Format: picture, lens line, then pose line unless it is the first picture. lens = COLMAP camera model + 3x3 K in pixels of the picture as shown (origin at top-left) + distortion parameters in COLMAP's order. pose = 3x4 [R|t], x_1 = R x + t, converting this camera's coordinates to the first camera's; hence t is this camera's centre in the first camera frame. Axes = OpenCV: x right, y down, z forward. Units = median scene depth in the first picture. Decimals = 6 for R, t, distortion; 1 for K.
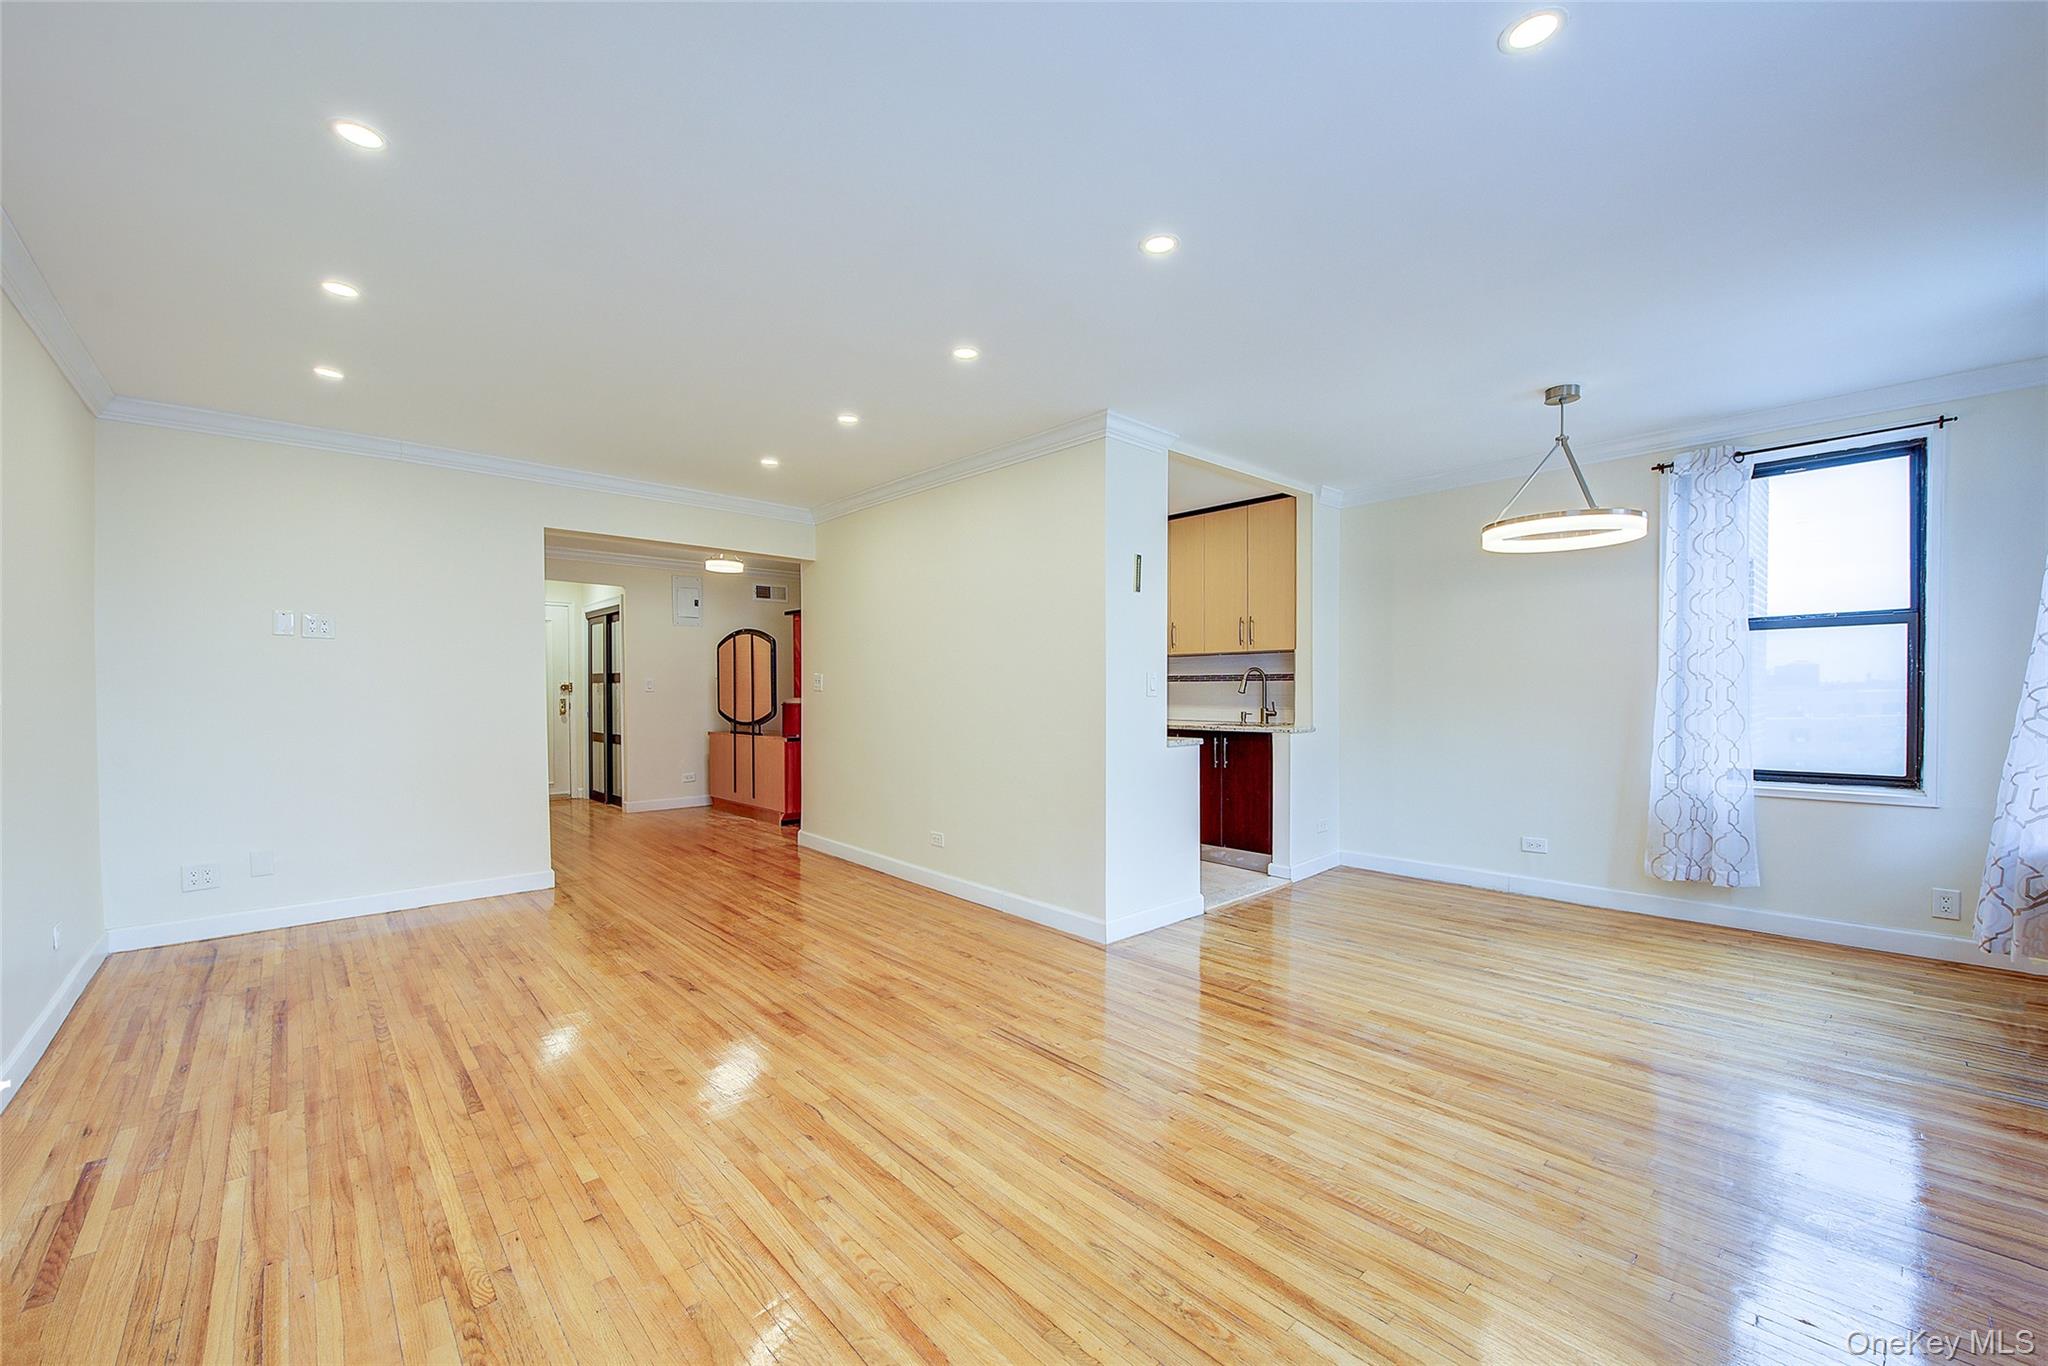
lens RADIAL K [[810.9, 0, 1024.0], [0, 810.9, 683.0], [0, 0, 1]] dist [-0.000805, -0.000364]
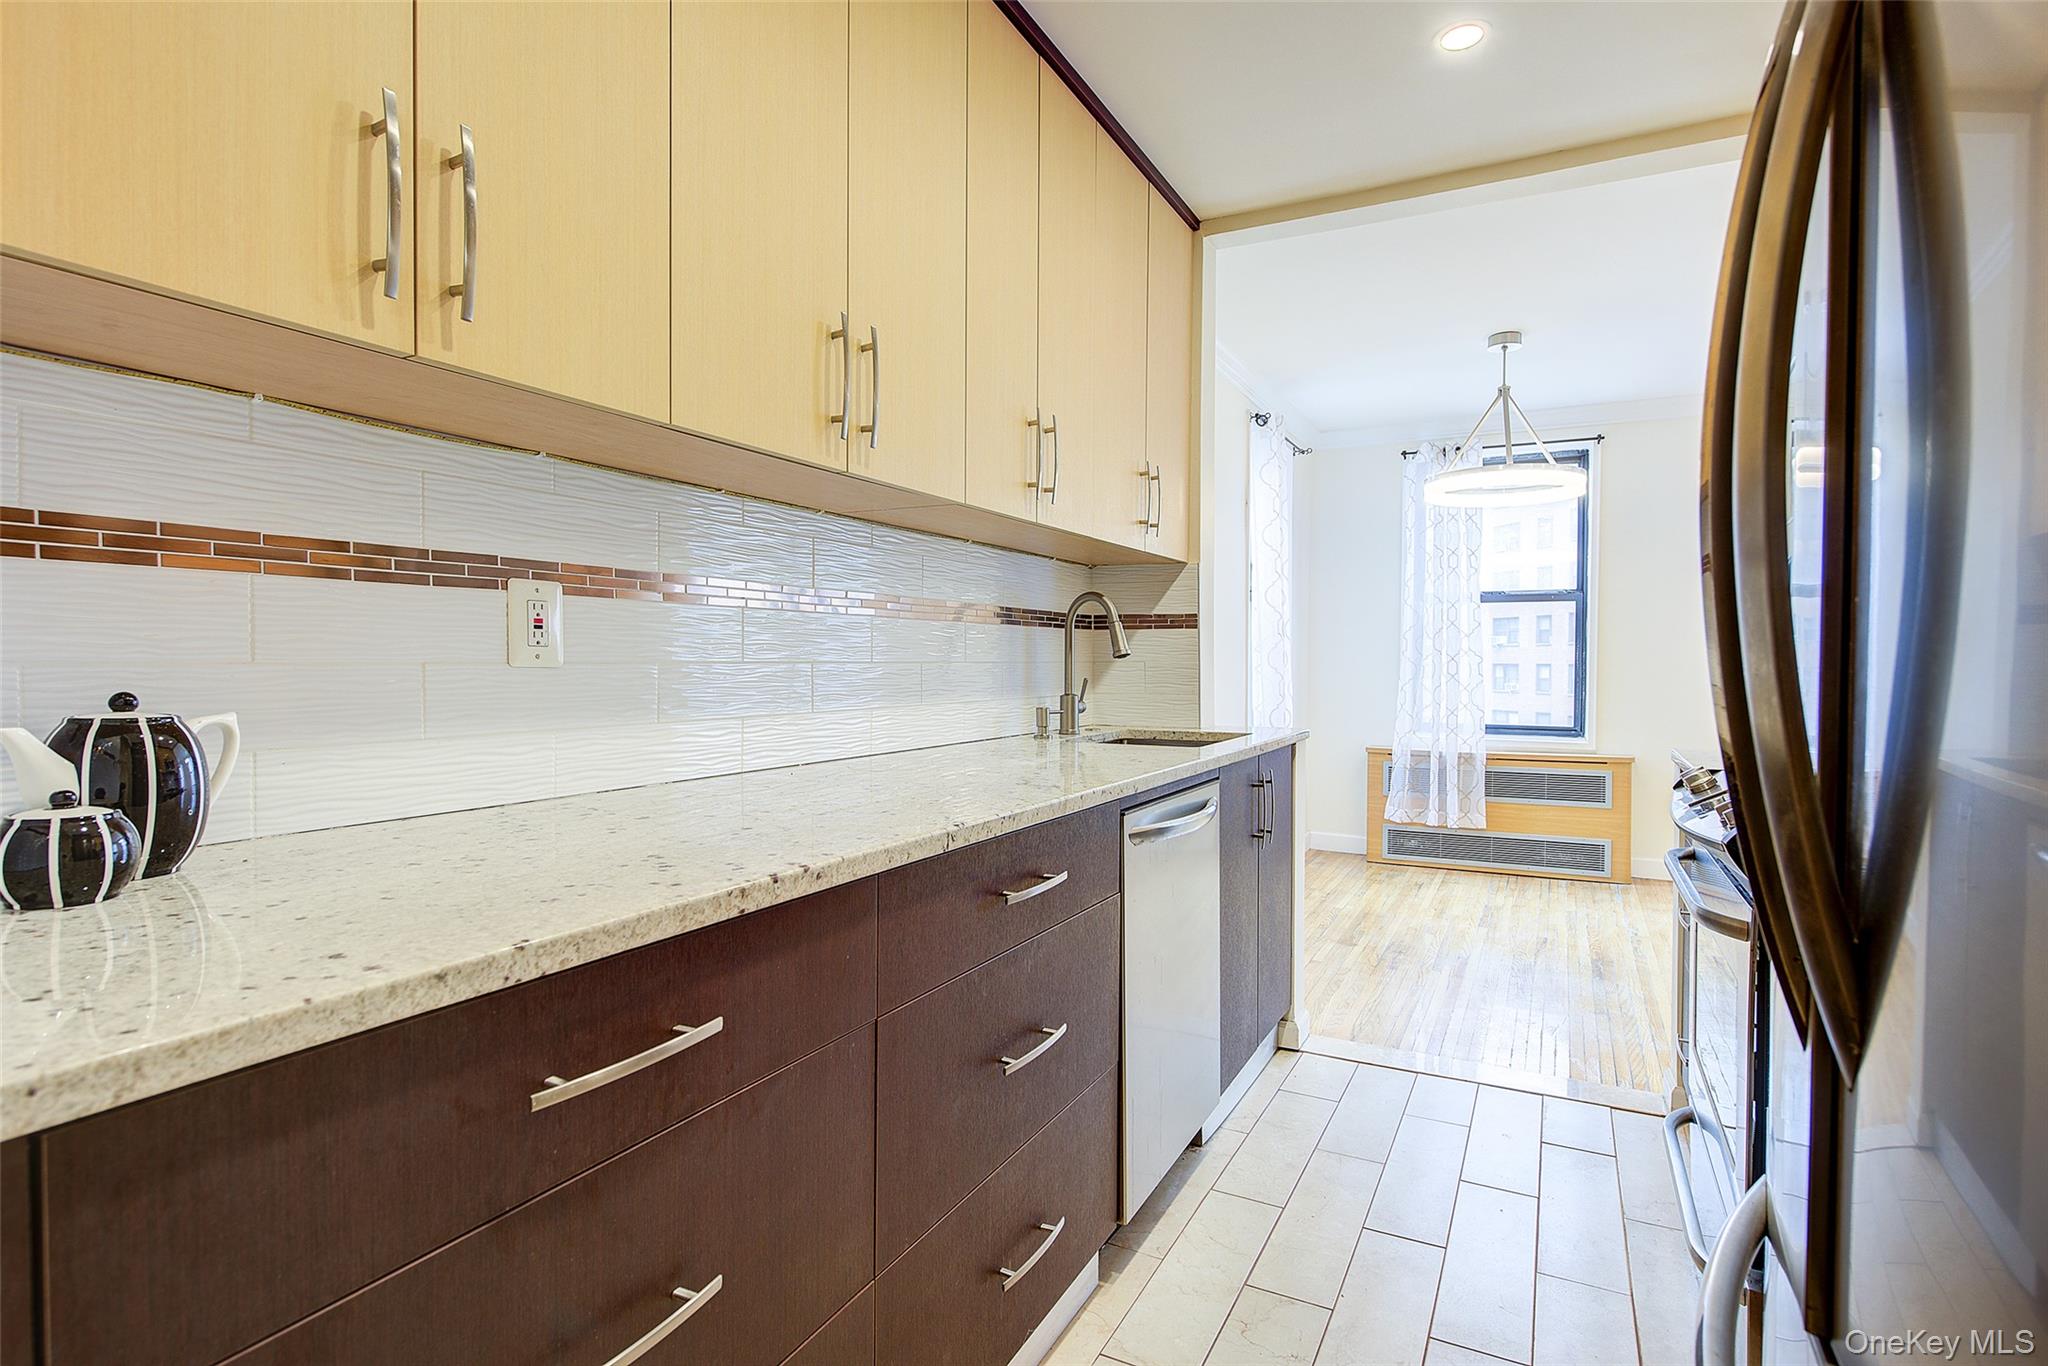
lens RADIAL K [[1071.6, 0, 952.7], [0, 1071.6, 678.4], [0, 0, 1]] dist [-0.000566, -0.000659]
pose [[-0.313017, -0.007879, 0.949715, -0.273852], [0.005431, 0.999934, 0.010086, 0.026669], [-0.949732, 0.008315, -0.312954, 1.777588]]
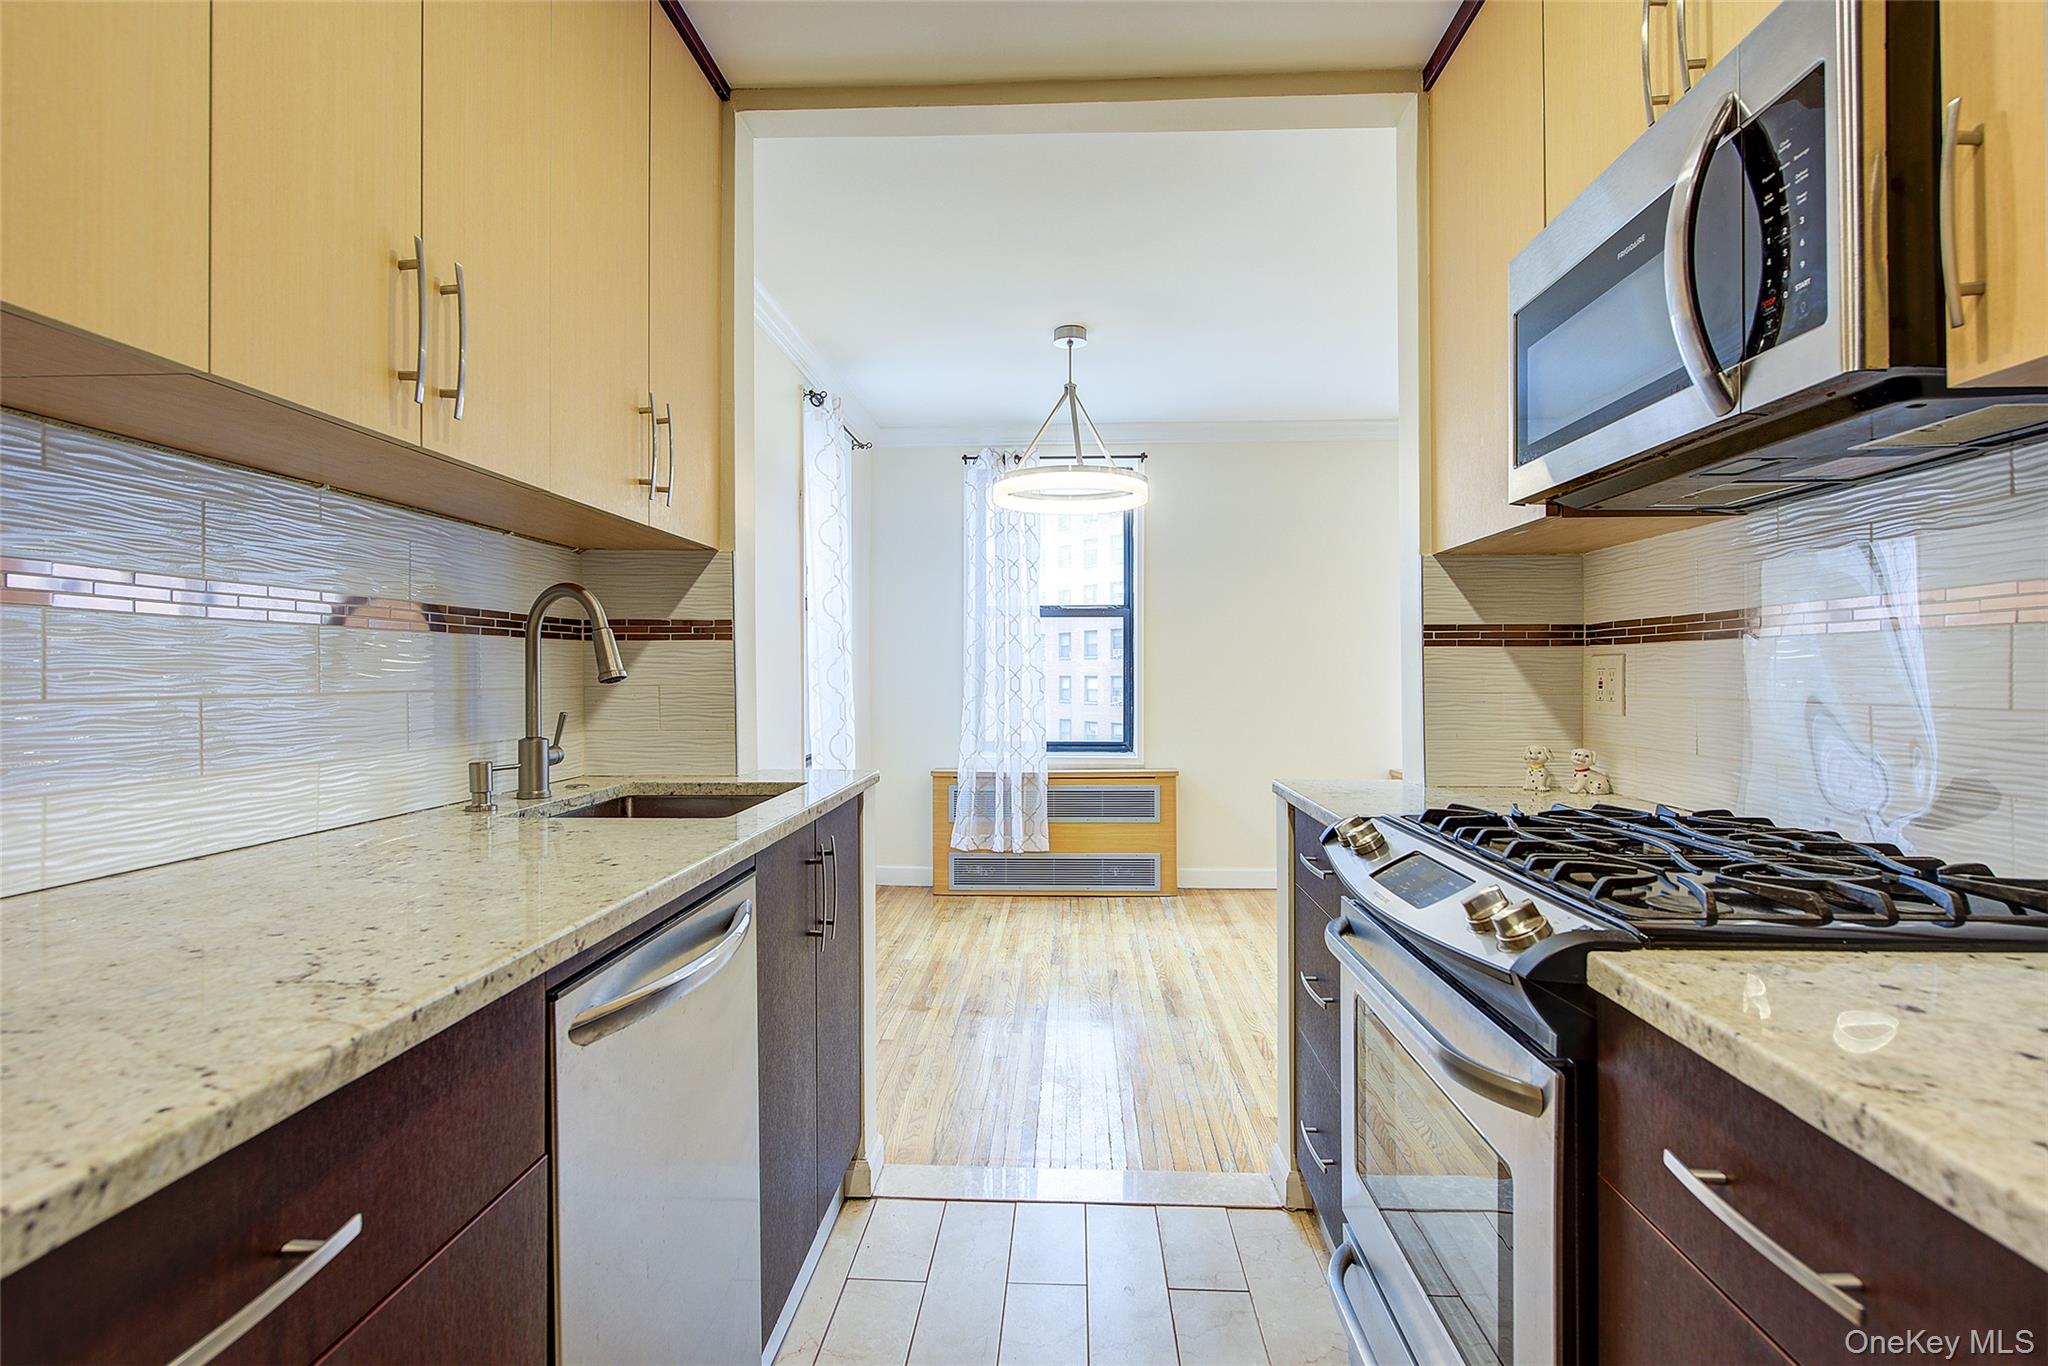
lens RADIAL K [[1063.6, 0, 1017.9], [0, 1063.6, 671.3], [0, 0, 1]] dist [0.001653, -0.001286]
pose [[-0.704733, 0.012662, 0.709360, -0.090334], [0.013443, 0.999900, -0.004492, 0.020270], [-0.709346, 0.006371, -0.704832, 1.650408]]
